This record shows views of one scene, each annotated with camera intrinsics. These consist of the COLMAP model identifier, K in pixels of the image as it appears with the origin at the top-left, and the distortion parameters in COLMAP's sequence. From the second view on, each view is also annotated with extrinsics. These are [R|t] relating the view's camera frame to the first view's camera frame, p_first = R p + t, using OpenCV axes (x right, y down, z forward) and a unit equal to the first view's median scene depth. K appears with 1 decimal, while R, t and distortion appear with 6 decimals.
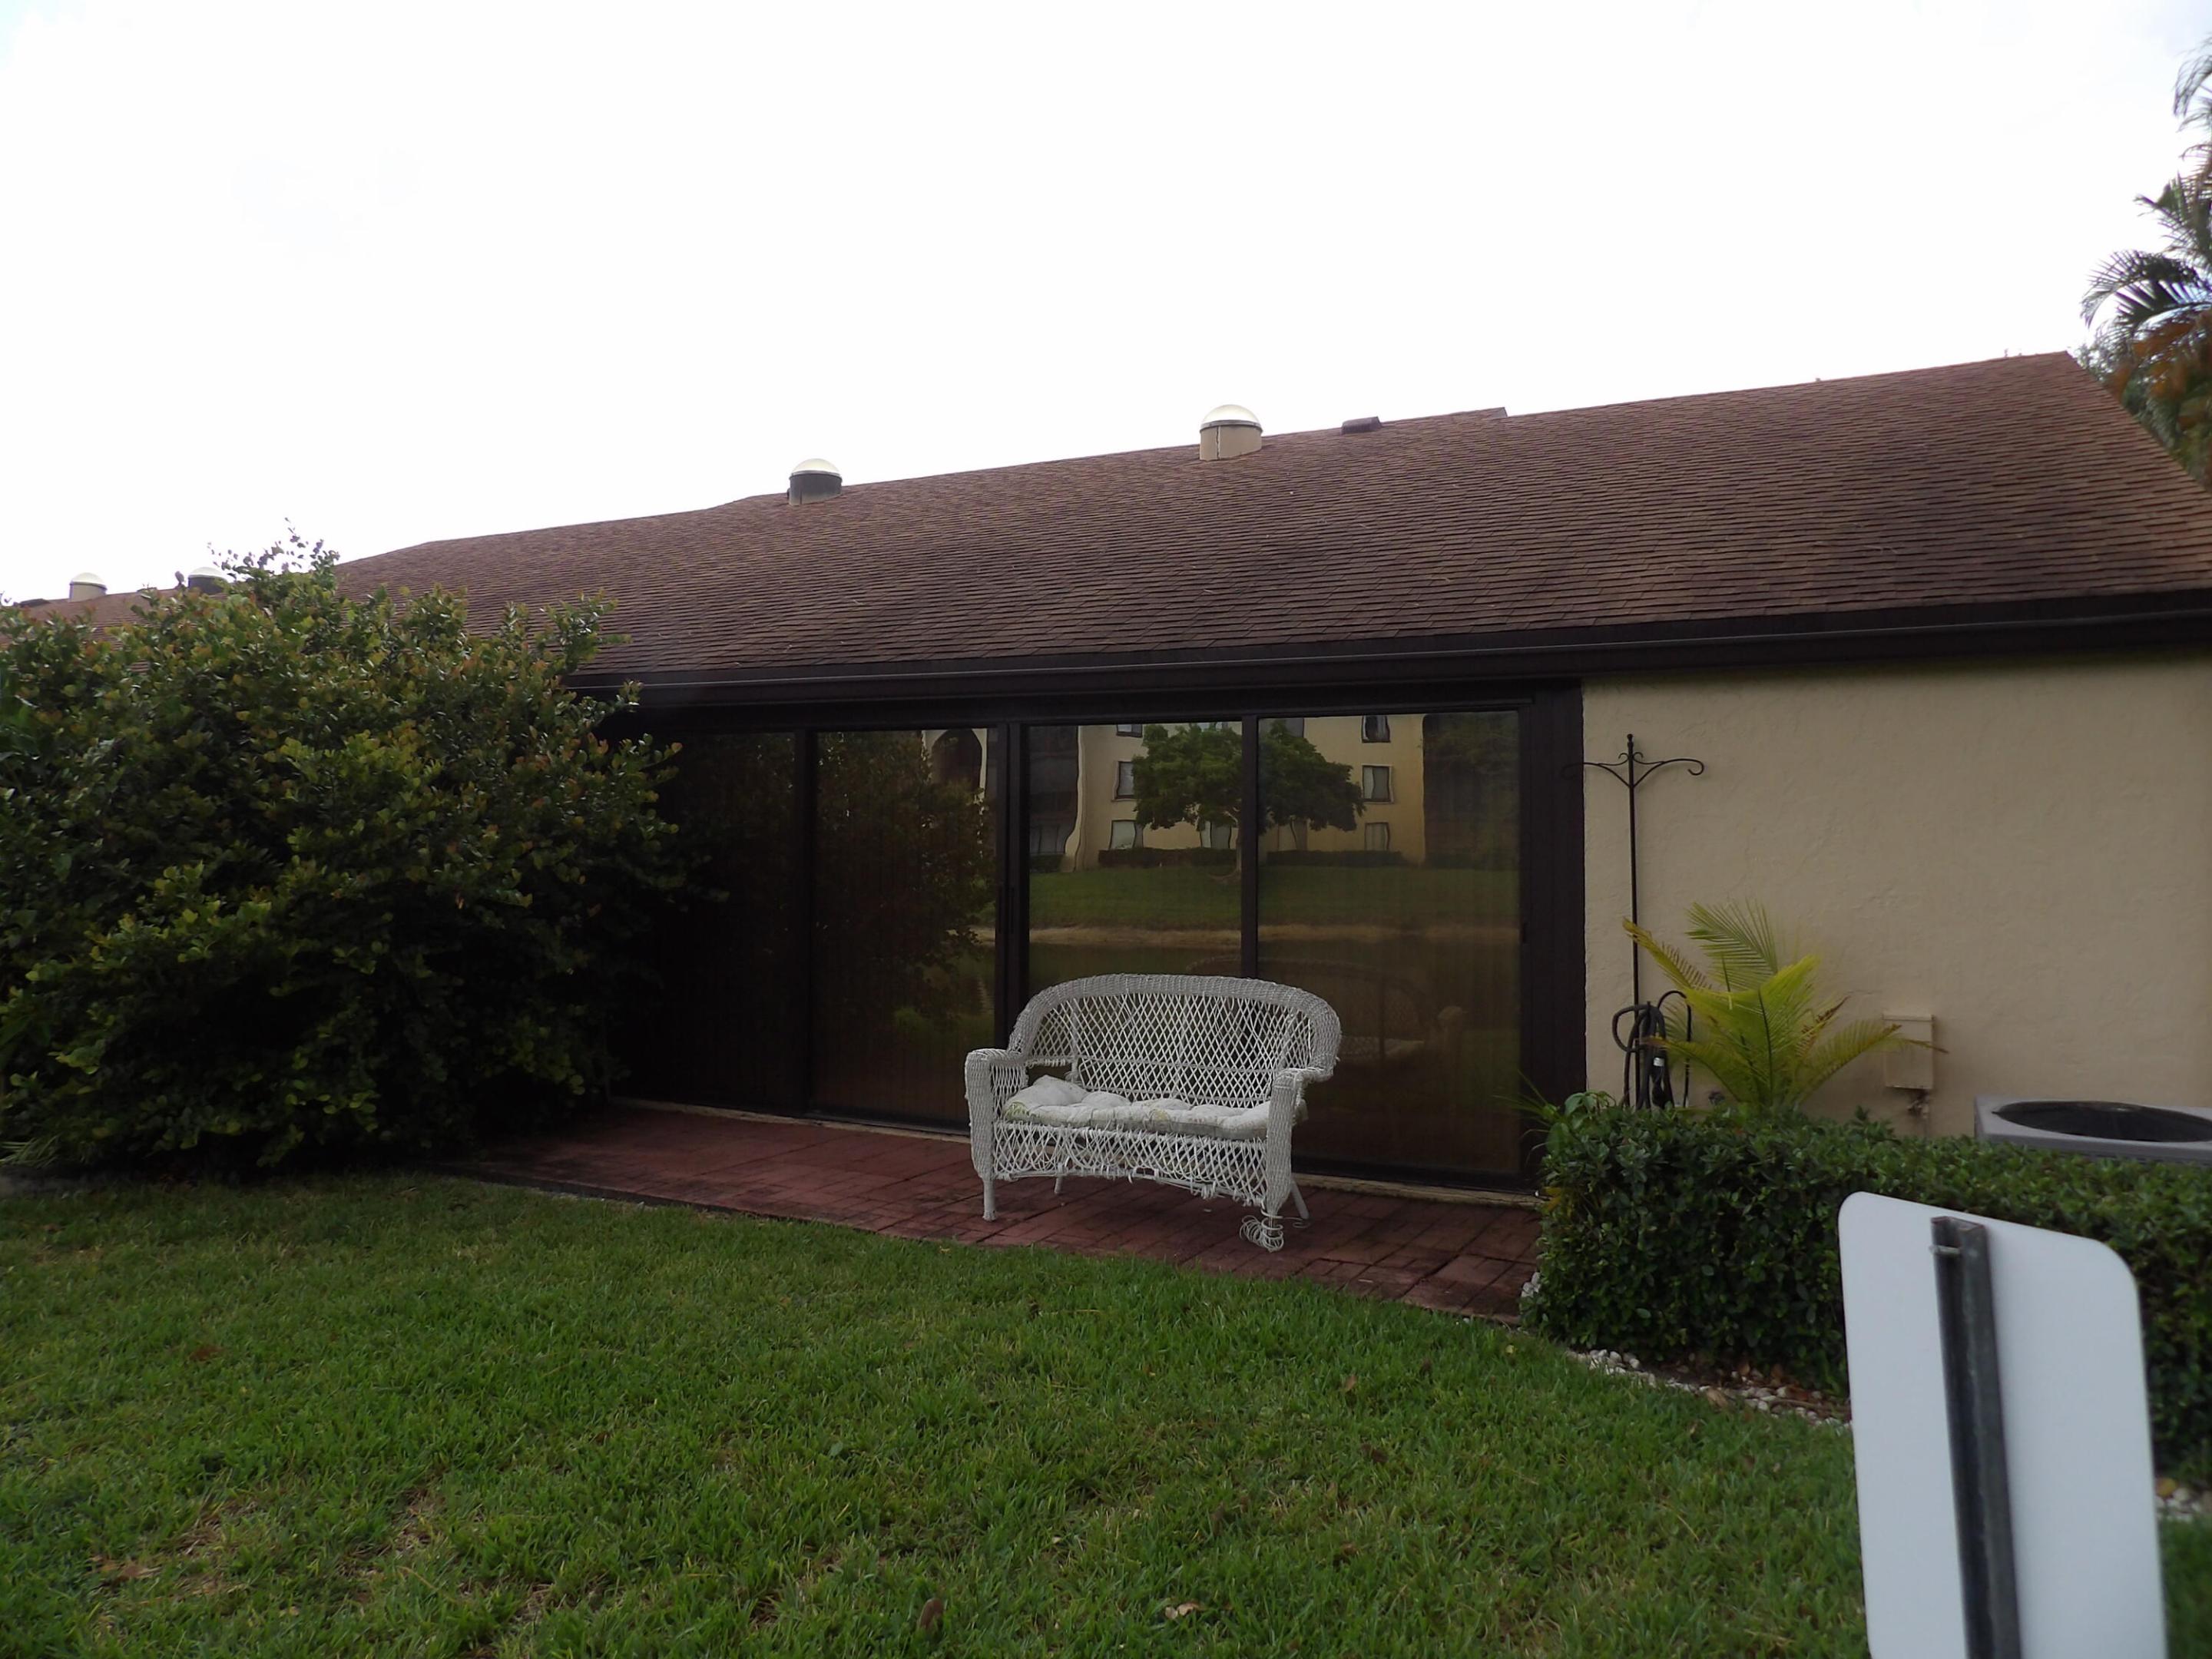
lens RADIAL K [[1601.1, 0, 1097.4], [0, 1601.1, 816.8], [0, 0, 1]] dist [-0.041266, 0.074405]
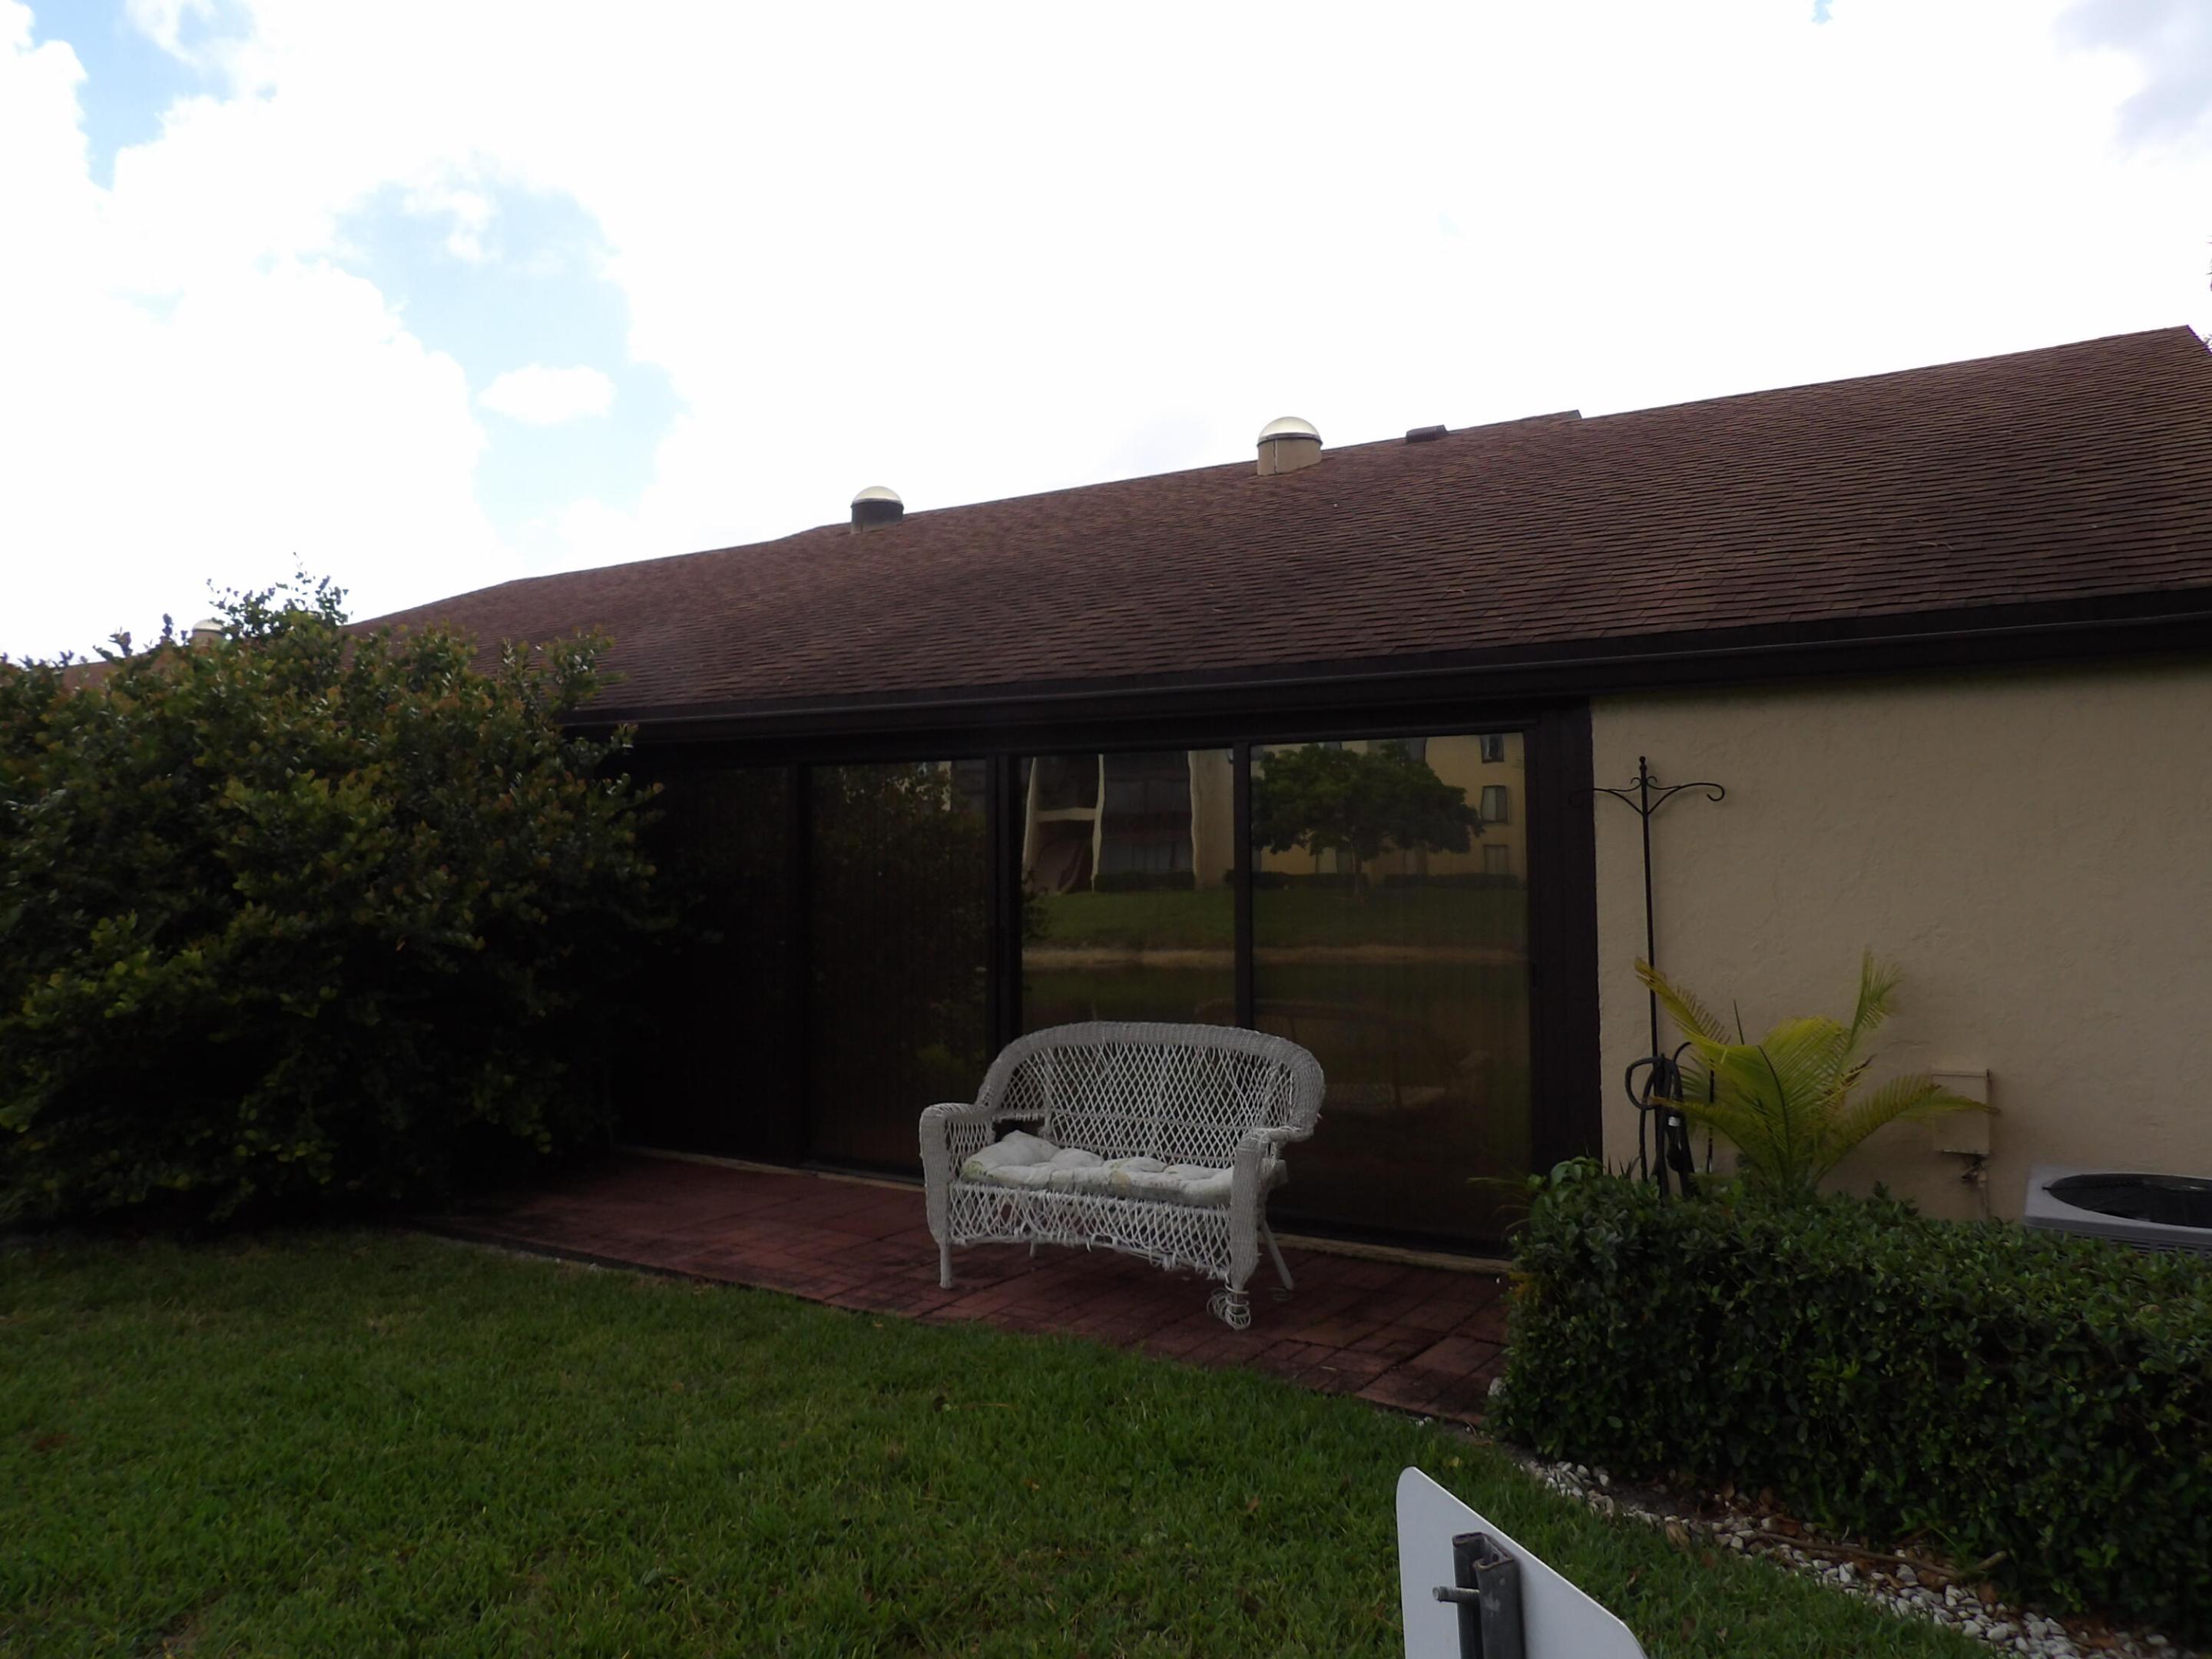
lens RADIAL K [[1586.9, 0, 1113.4], [0, 1586.9, 816.2], [0, 0, 1]] dist [-0.034162, 0.058780]
pose [[0.996548, -0.013275, -0.081954, 0.109919], [0.012122, 0.999821, -0.014553, -0.008675], [0.082132, 0.013510, 0.996530, 0.083185]]
